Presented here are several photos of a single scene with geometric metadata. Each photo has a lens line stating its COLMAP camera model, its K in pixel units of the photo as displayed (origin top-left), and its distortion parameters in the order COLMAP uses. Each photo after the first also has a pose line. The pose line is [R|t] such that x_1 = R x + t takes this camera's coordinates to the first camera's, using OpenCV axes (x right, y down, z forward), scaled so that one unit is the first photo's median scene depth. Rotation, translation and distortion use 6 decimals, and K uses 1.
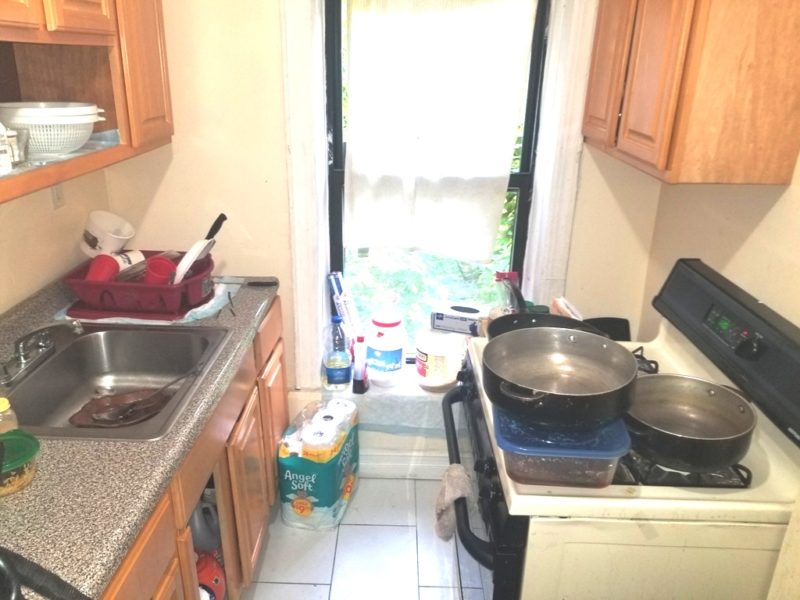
lens RADIAL K [[613.7, 0, 398.5], [0, 613.7, 283.2], [0, 0, 1]] dist [0.009814, -0.003121]
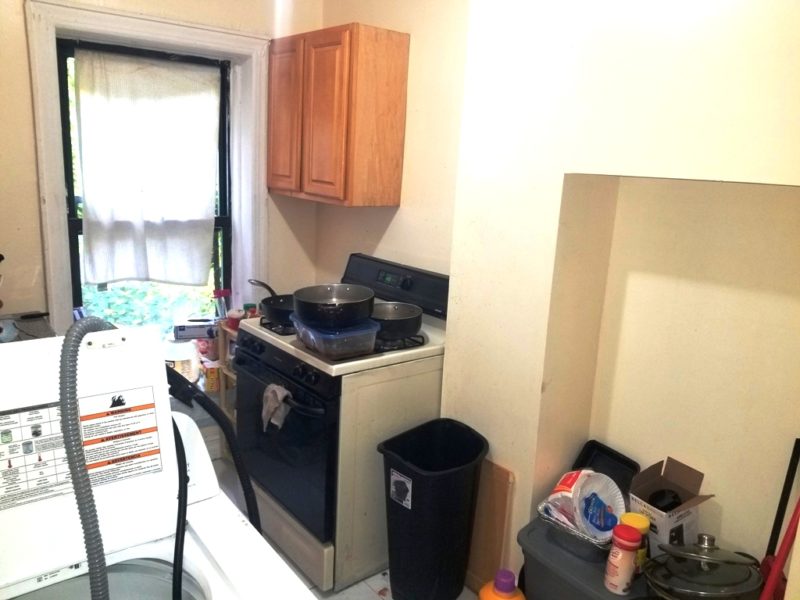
lens RADIAL K [[613.7, 0, 398.5], [0, 613.7, 283.2], [0, 0, 1]] dist [0.009814, -0.003121]
pose [[0.768421, -0.105480, 0.631192, -0.514853], [0.183559, 0.981207, -0.059495, 0.162790], [-0.613054, 0.161578, 0.773342, -0.371432]]
